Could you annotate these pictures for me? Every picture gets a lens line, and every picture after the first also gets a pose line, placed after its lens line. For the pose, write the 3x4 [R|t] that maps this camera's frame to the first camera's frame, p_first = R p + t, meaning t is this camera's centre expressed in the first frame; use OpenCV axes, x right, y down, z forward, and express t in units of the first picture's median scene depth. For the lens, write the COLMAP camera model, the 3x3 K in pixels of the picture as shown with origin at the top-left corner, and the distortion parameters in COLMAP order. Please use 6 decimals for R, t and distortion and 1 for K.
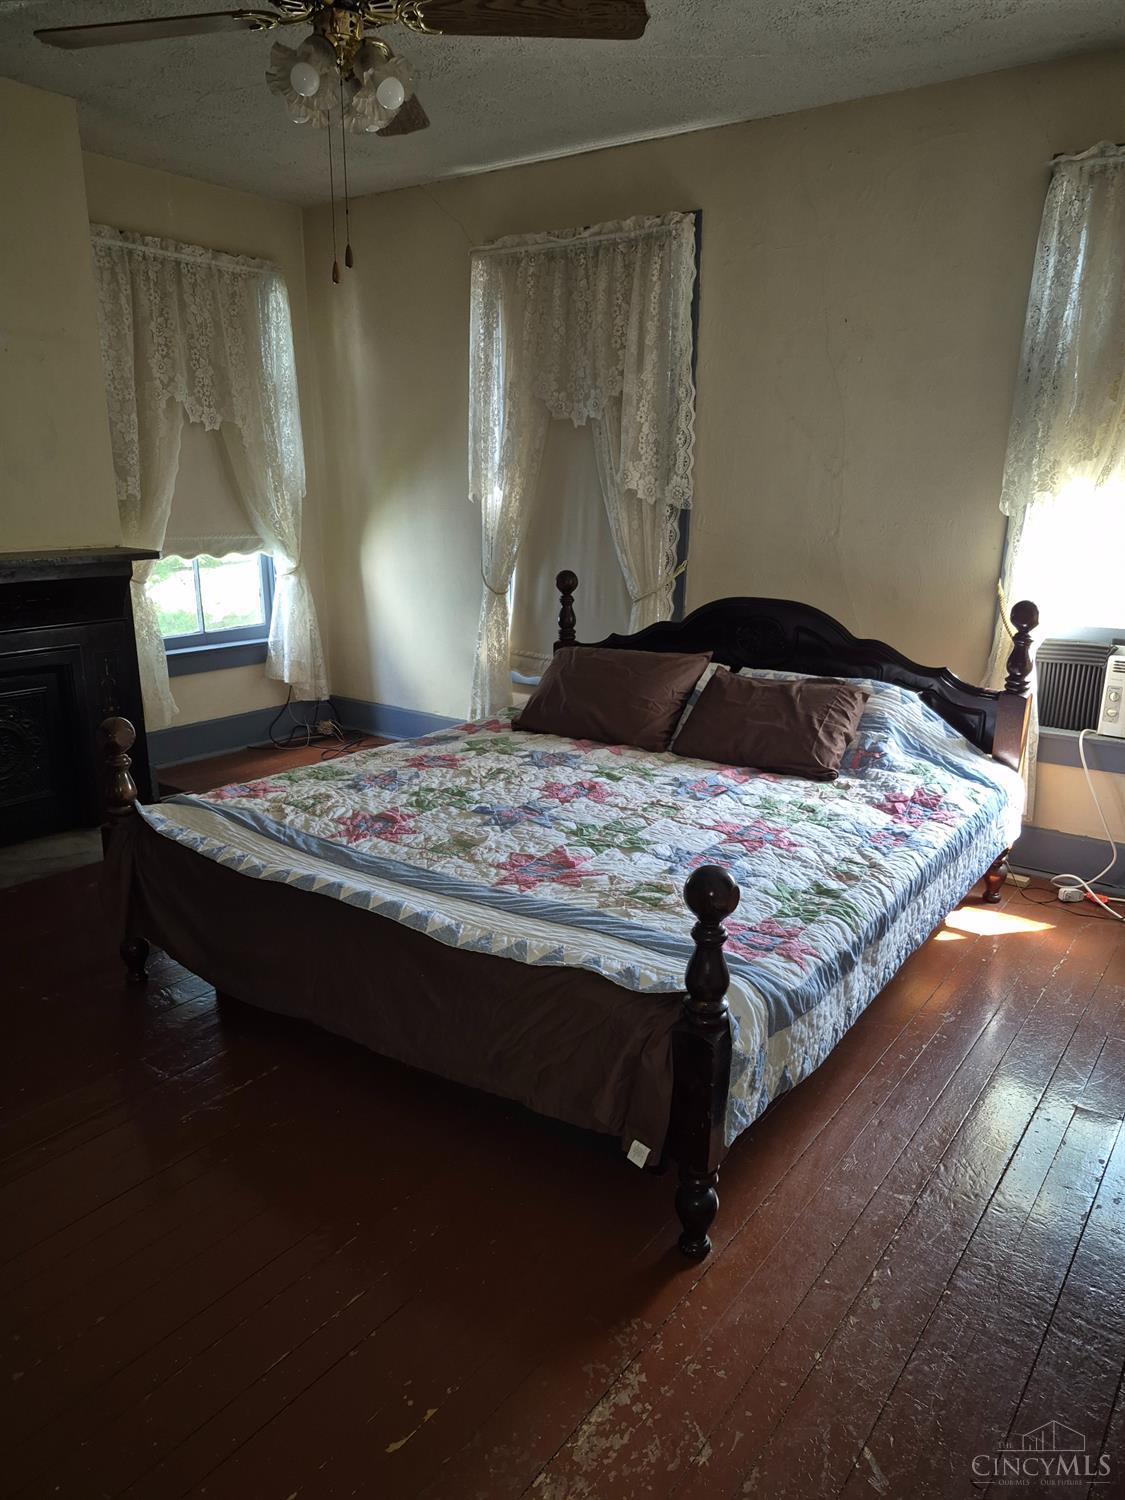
lens RADIAL K [[1043.4, 0, 566.0], [0, 1043.4, 765.1], [0, 0, 1]] dist [0.124927, -0.178551]
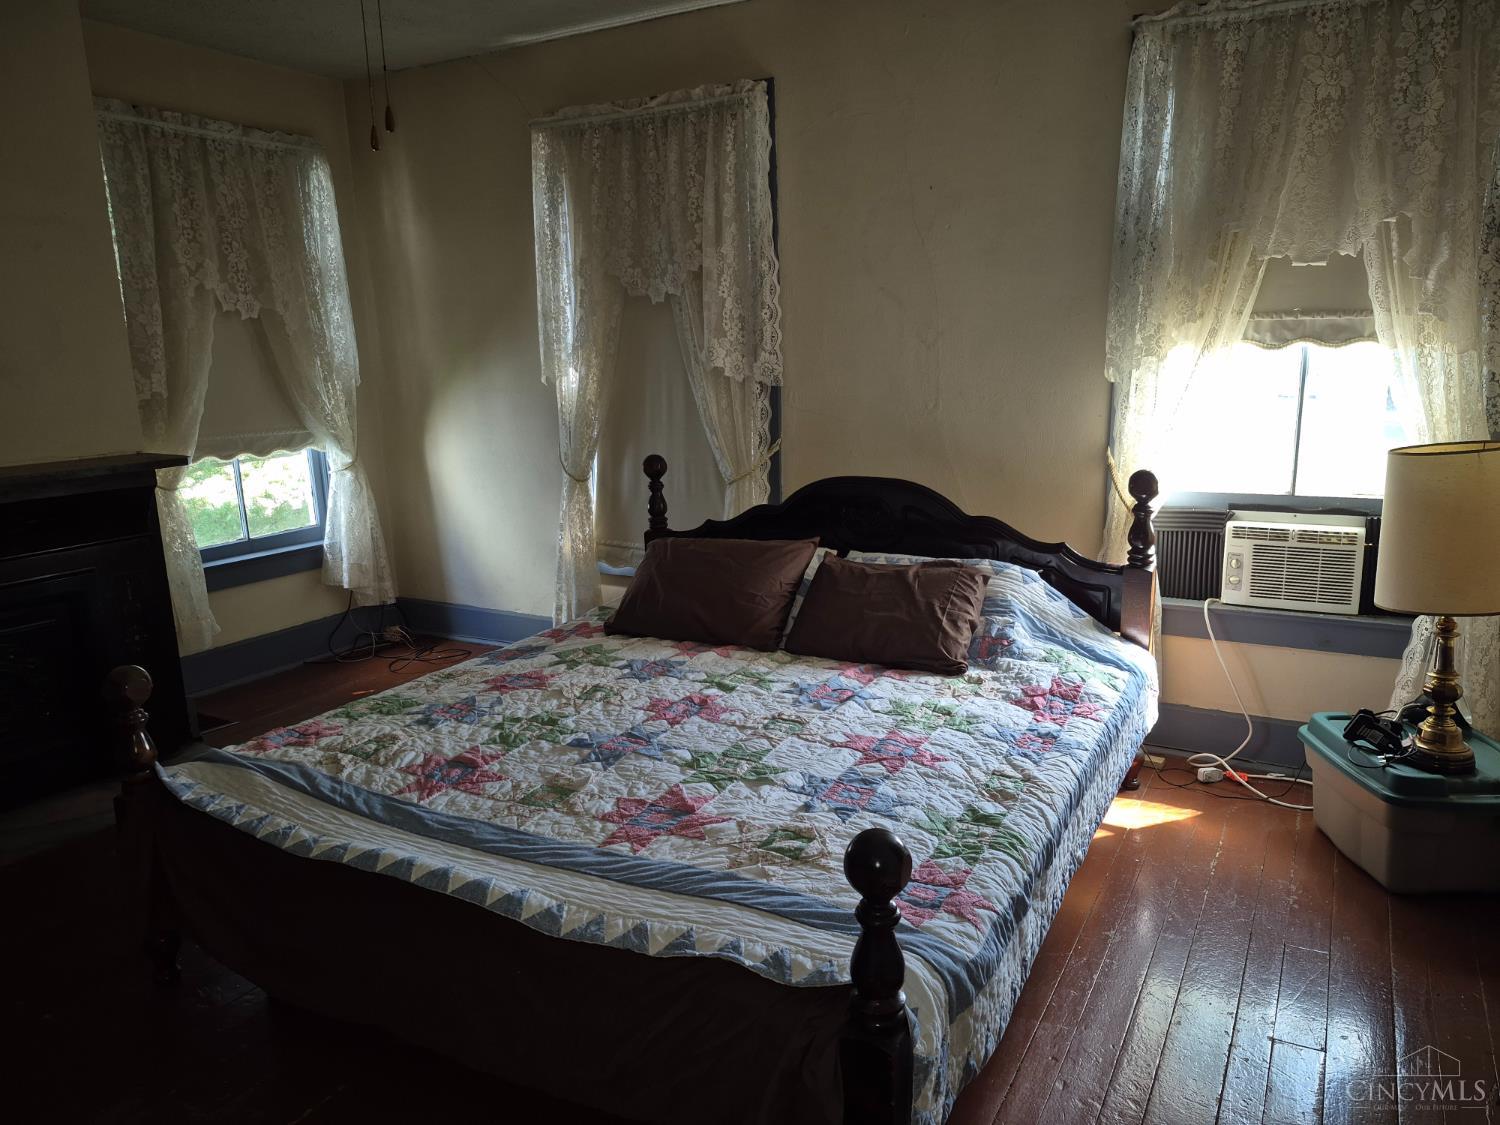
lens RADIAL K [[1038.6, 0, 753.9], [0, 1038.6, 568.5], [0, 0, 1]] dist [0.126252, -0.164103]
pose [[0.993131, -0.056955, 0.102209, -0.012183], [0.062846, 0.996486, -0.055365, -0.030717], [-0.098696, 0.061409, 0.993221, 0.085365]]
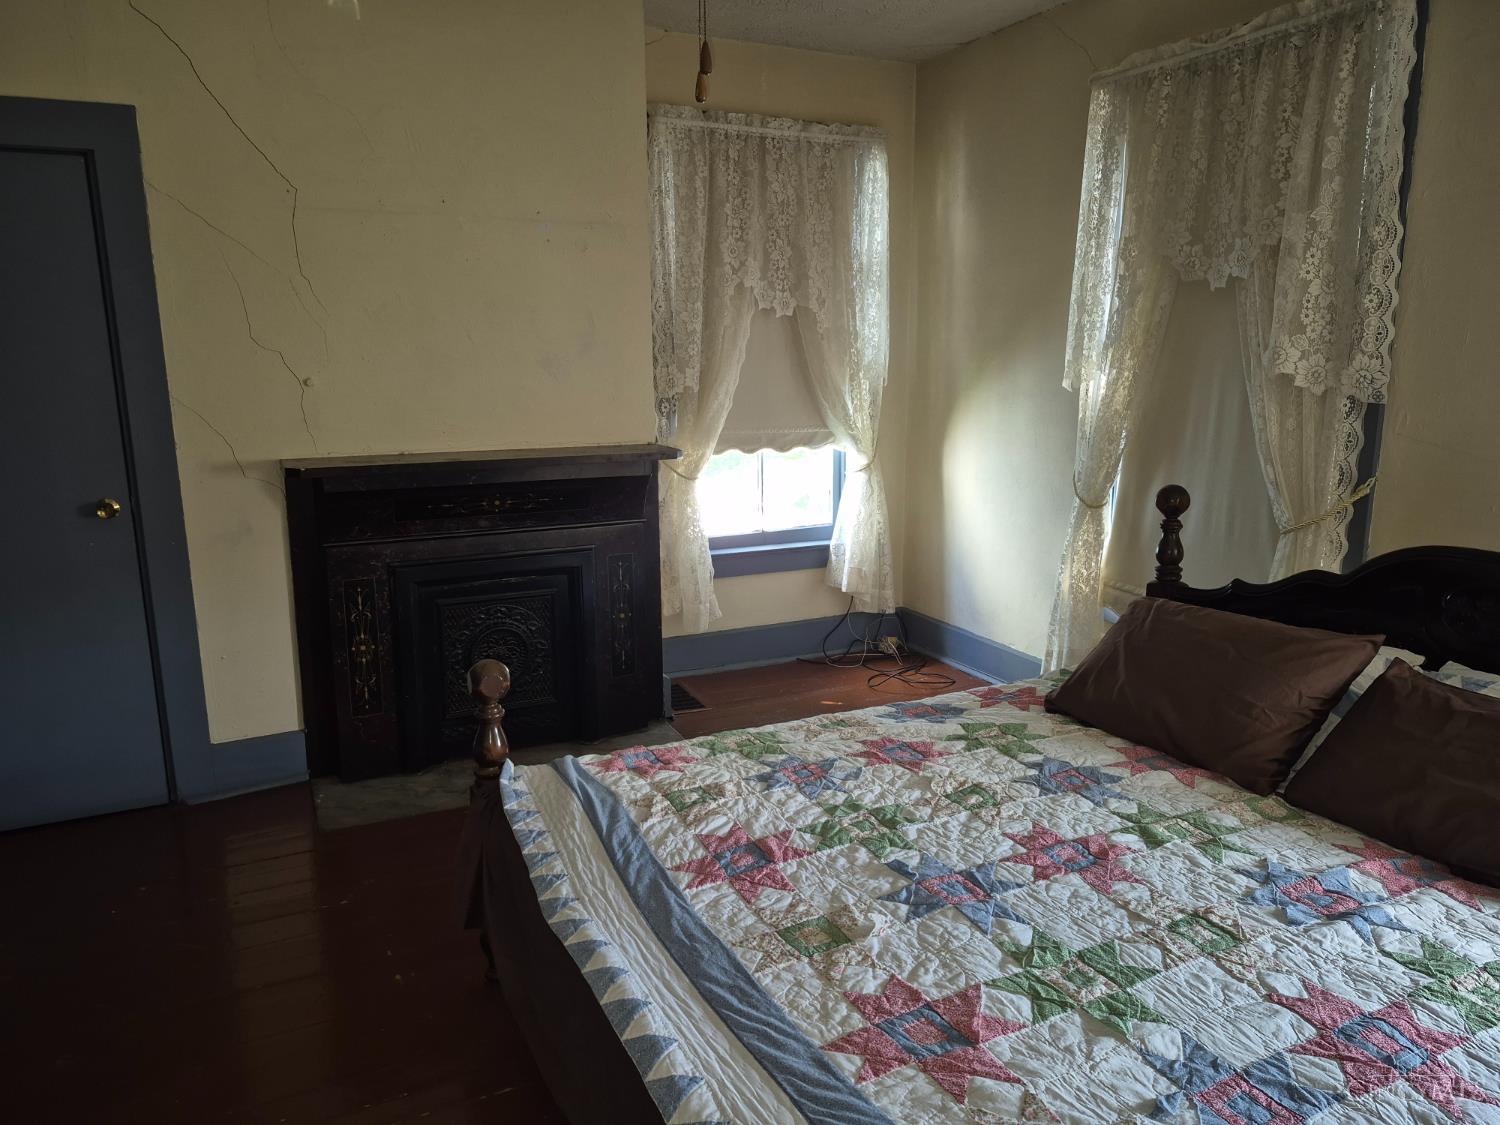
lens RADIAL K [[1040.0, 0, 744.8], [0, 1040.0, 556.3], [0, 0, 1]] dist [0.094467, -0.102893]
pose [[0.880585, 0.077741, -0.467469, 0.089421], [-0.112806, 0.992484, -0.047444, -0.076264], [0.460266, 0.094512, 0.882736, 0.253619]]
